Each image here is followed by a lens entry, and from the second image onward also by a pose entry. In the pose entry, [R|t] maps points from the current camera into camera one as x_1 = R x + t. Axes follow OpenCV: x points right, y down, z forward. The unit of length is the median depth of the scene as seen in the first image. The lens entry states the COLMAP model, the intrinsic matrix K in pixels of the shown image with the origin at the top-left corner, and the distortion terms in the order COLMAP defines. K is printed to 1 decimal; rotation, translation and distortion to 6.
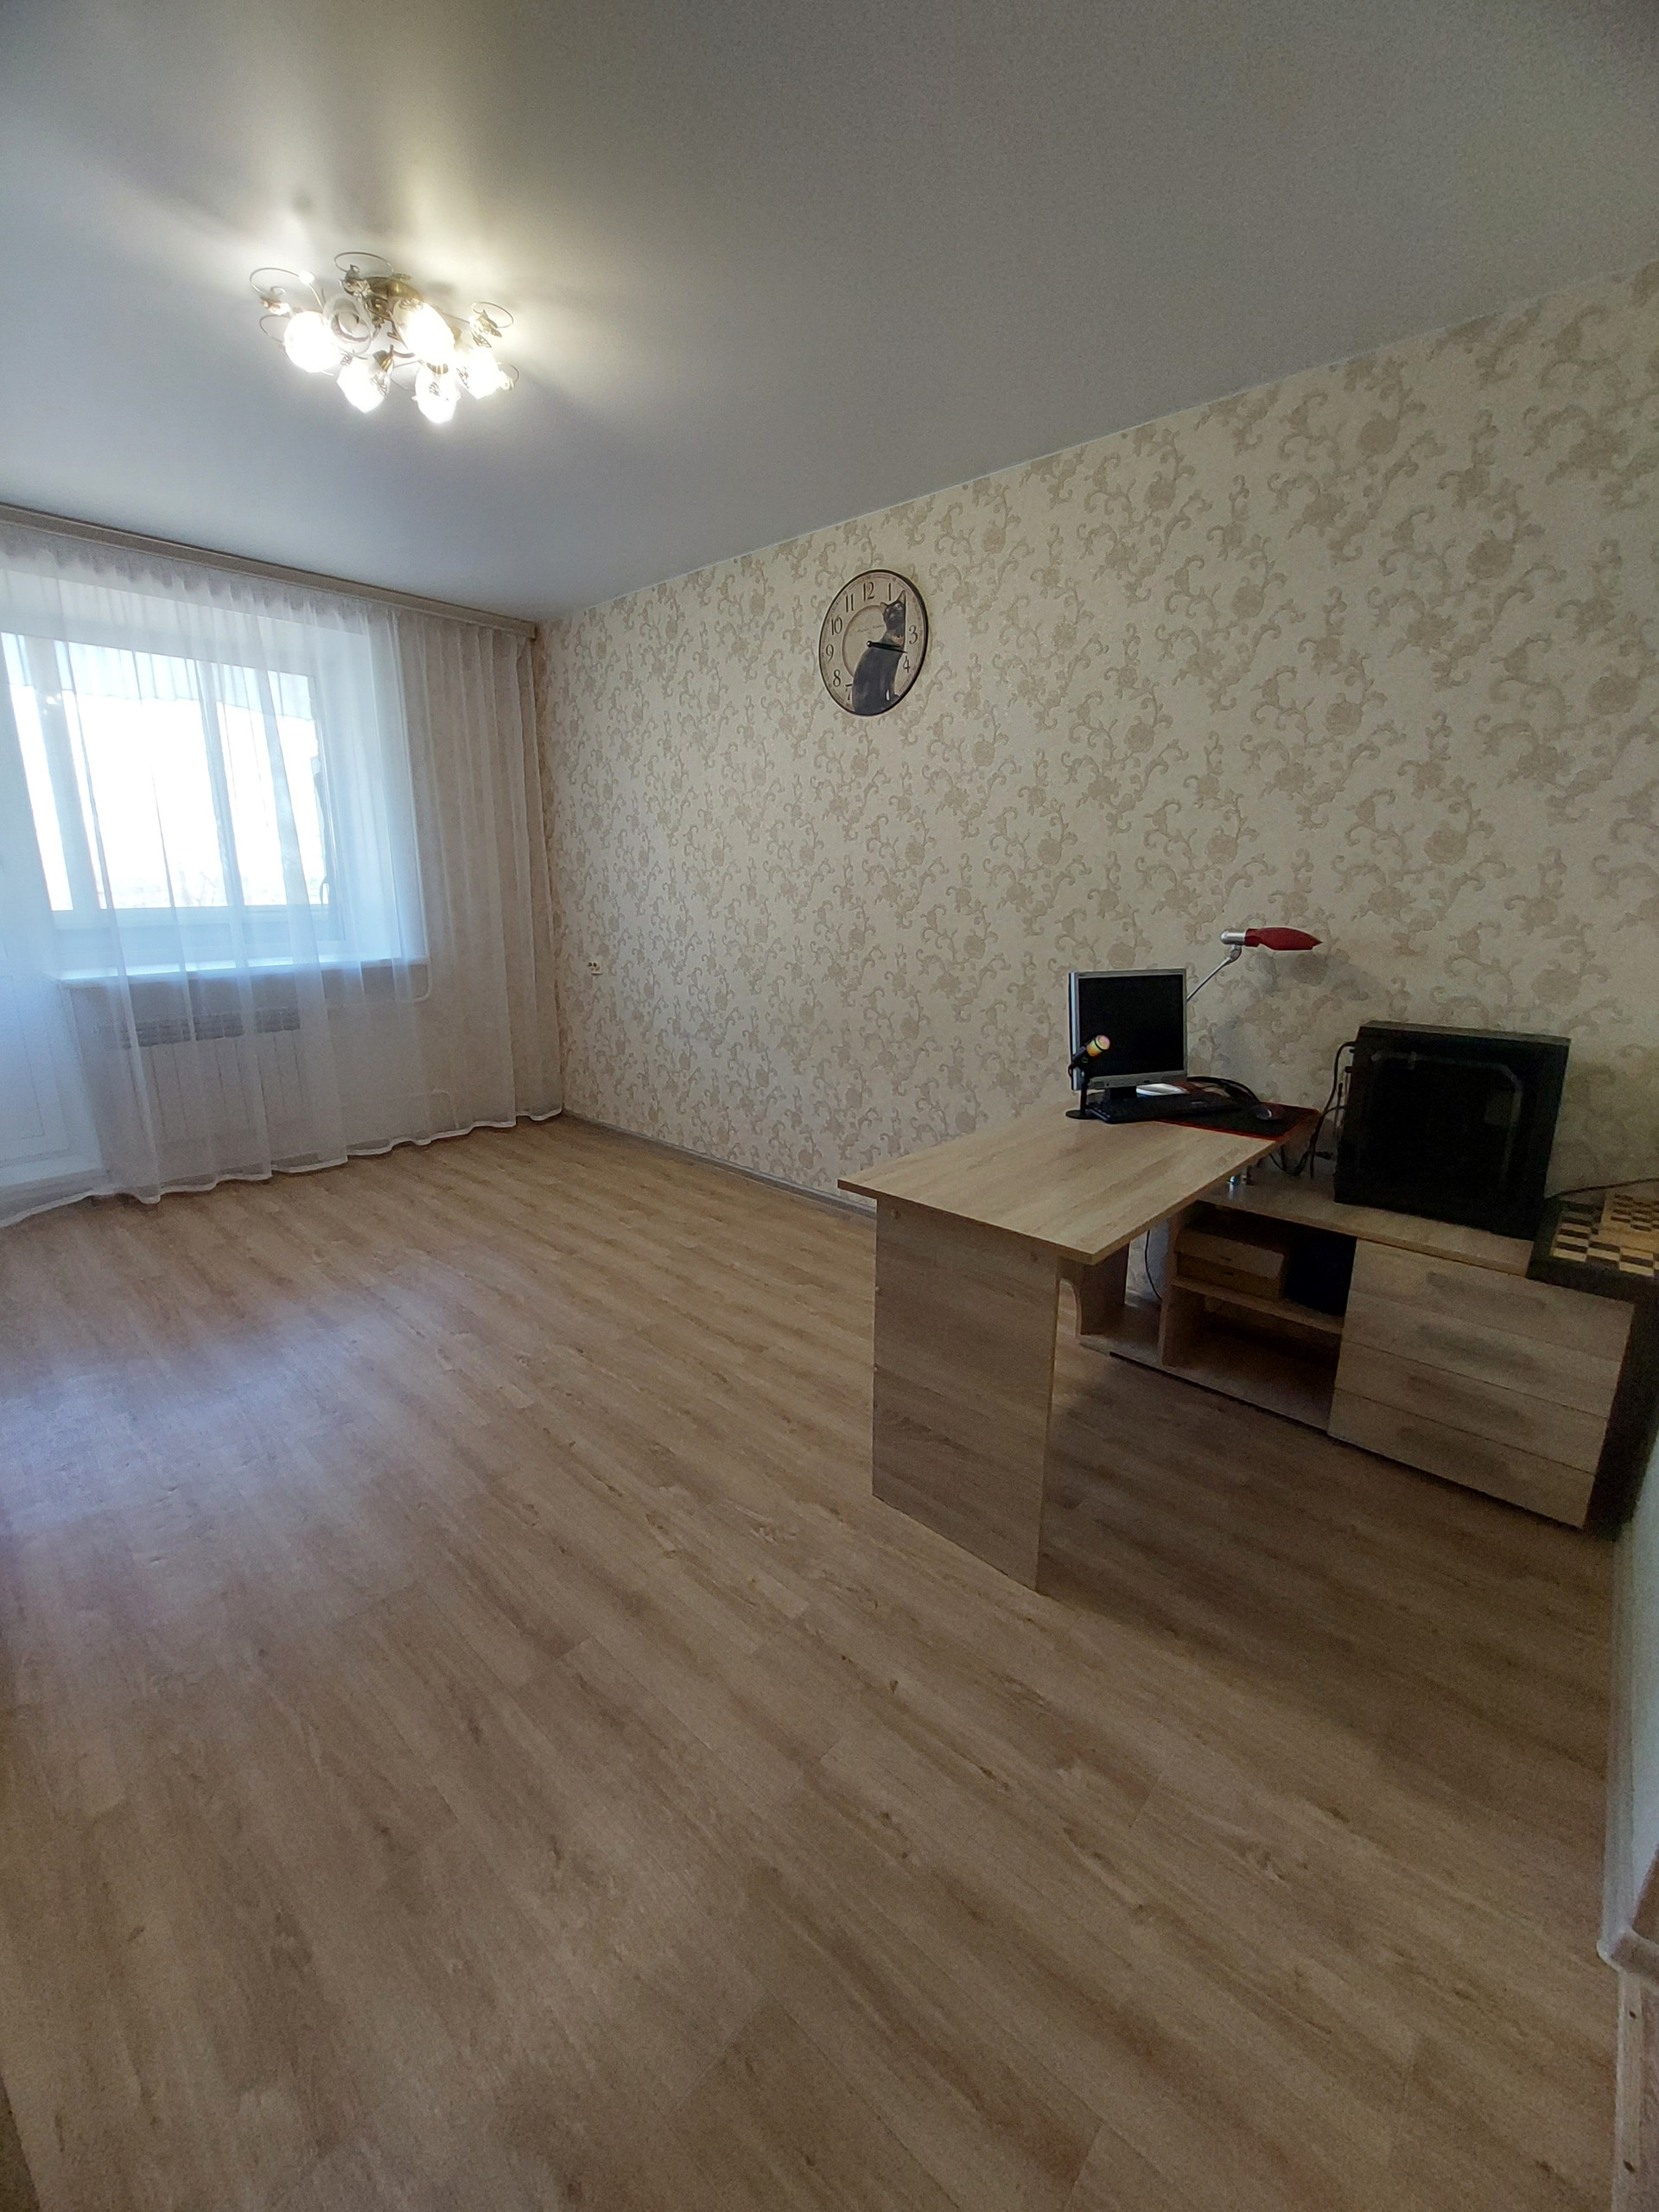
lens RADIAL K [[886.0, 0, 819.3], [0, 886.0, 1087.9], [0, 0, 1]] dist [-0.015917, -0.000486]
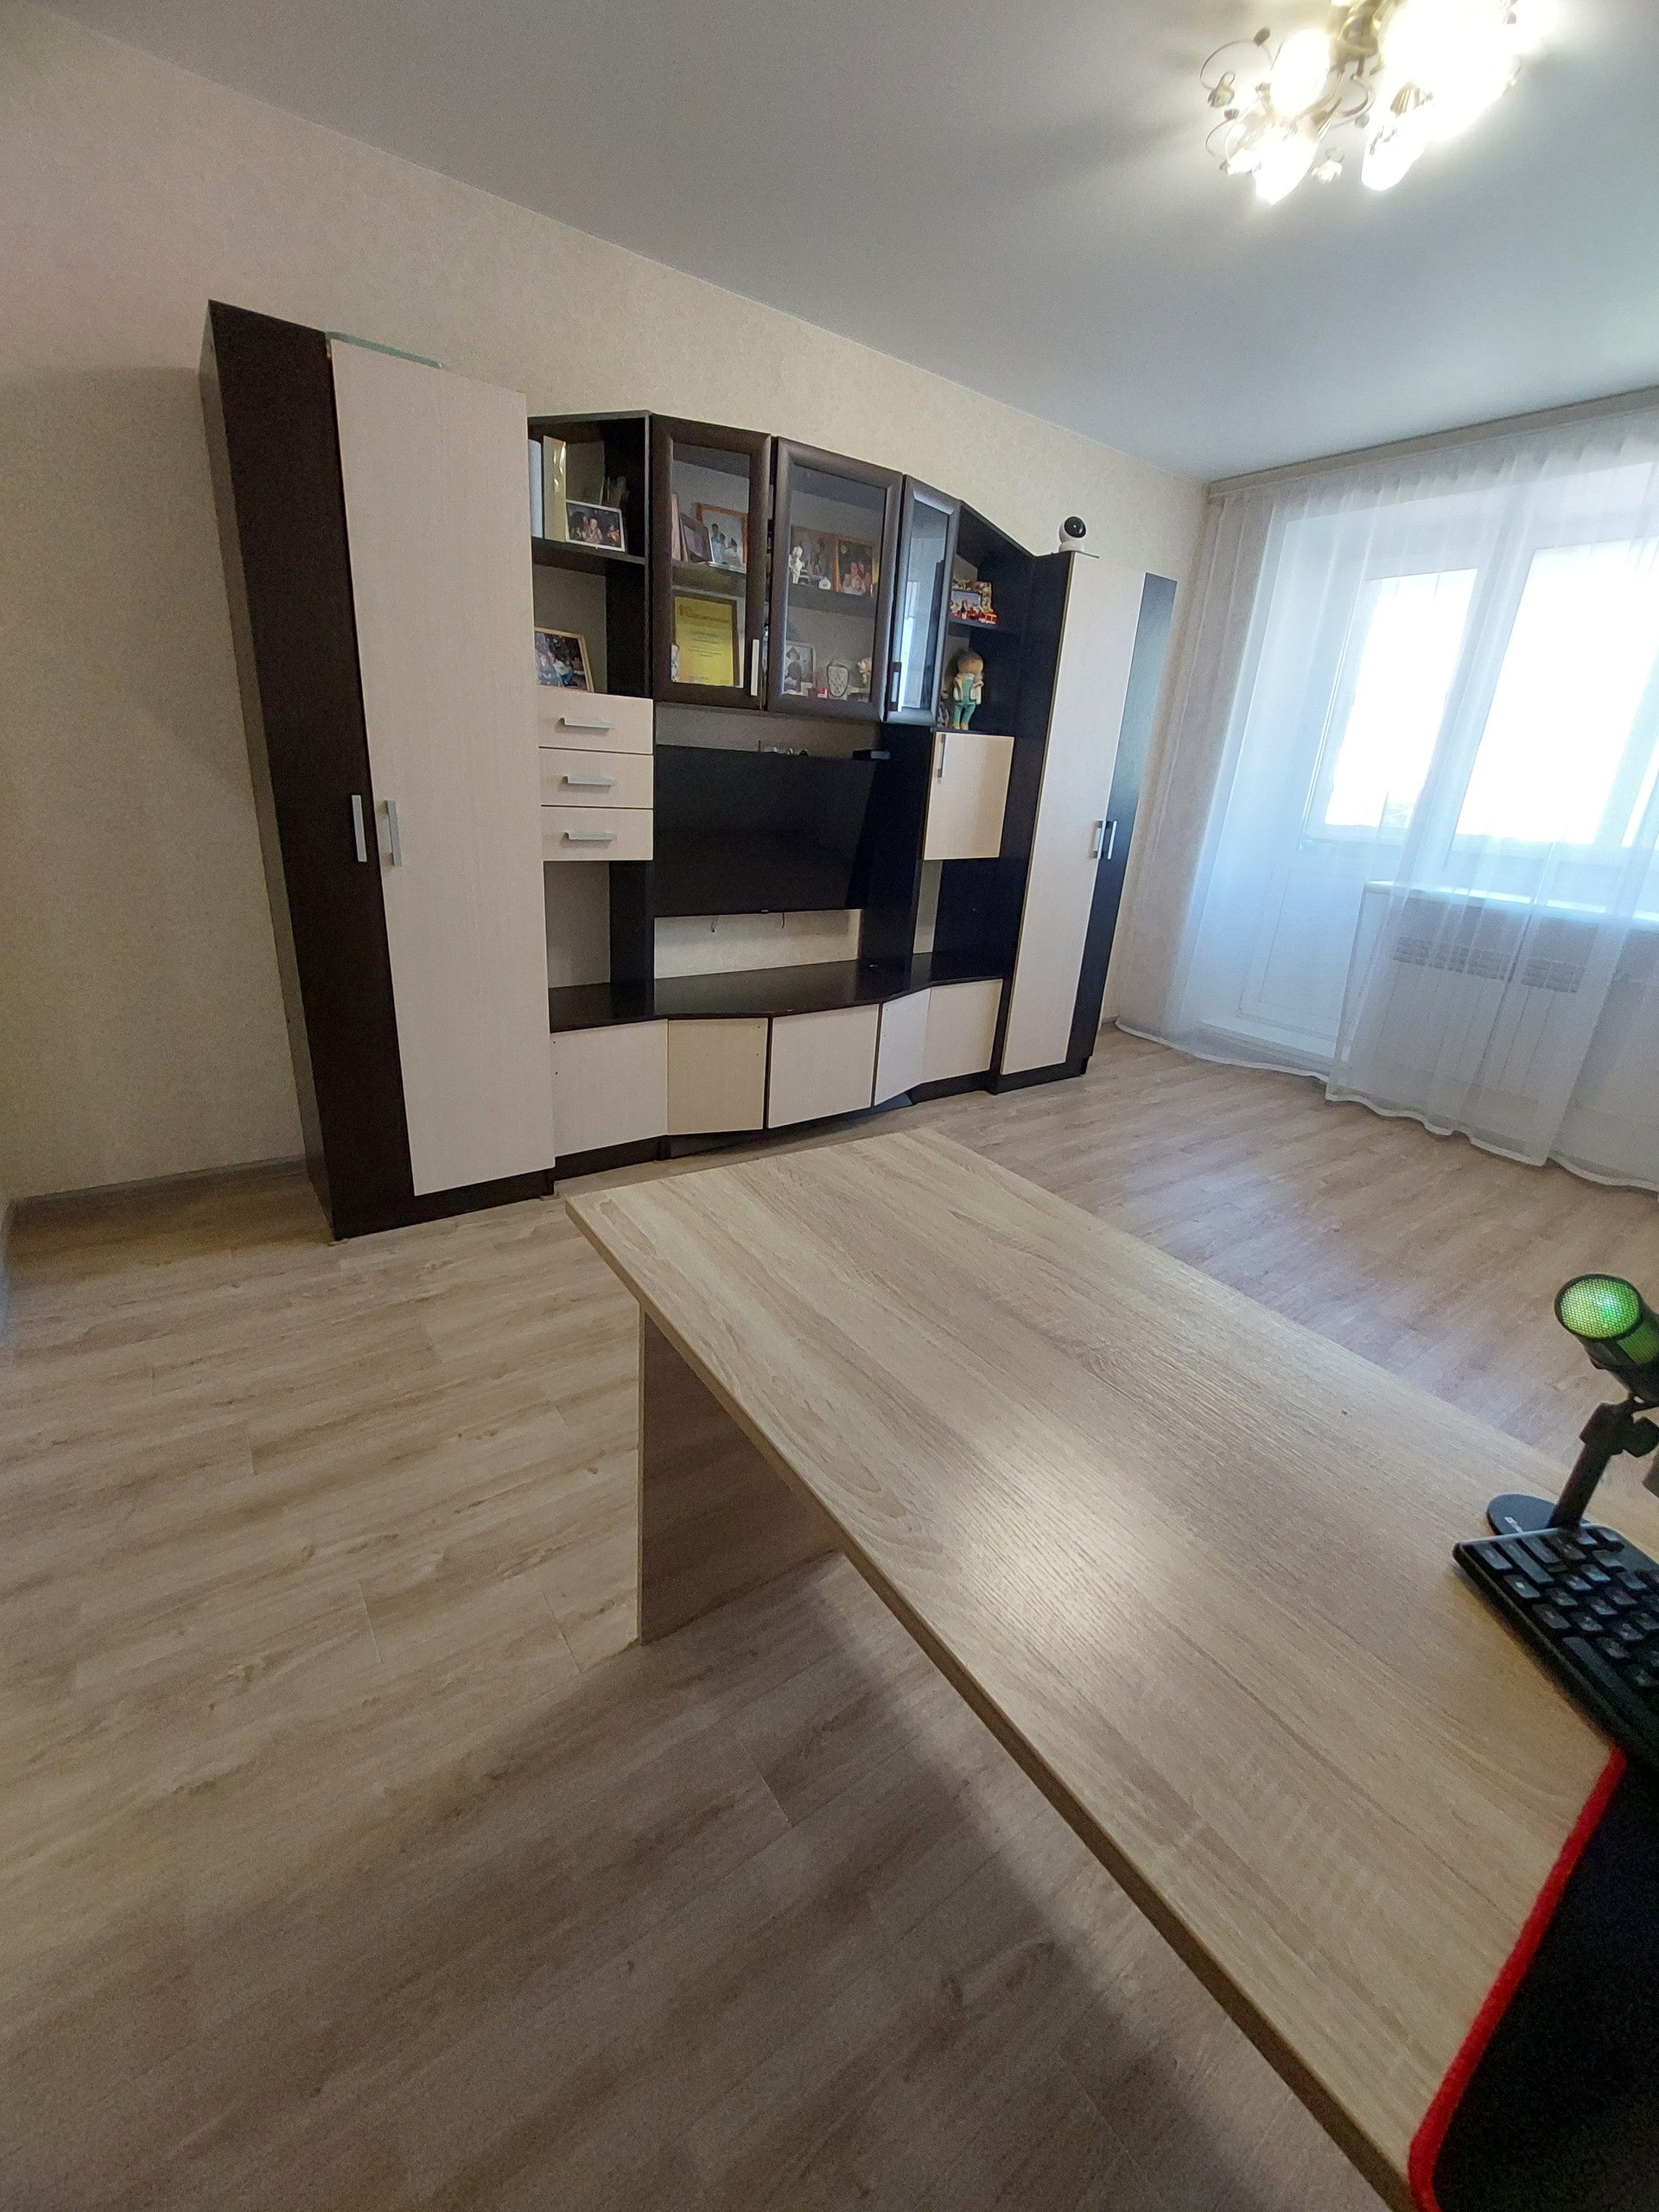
lens RADIAL K [[886.0, 0, 809.4], [0, 886.0, 1097.6], [0, 0, 1]] dist [-0.015917, -0.000486]
pose [[-0.216584, 0.311099, -0.925370, 0.804588], [-0.282398, 0.887382, 0.364424, -0.181365], [0.934528, 0.340251, -0.104339, 1.089697]]
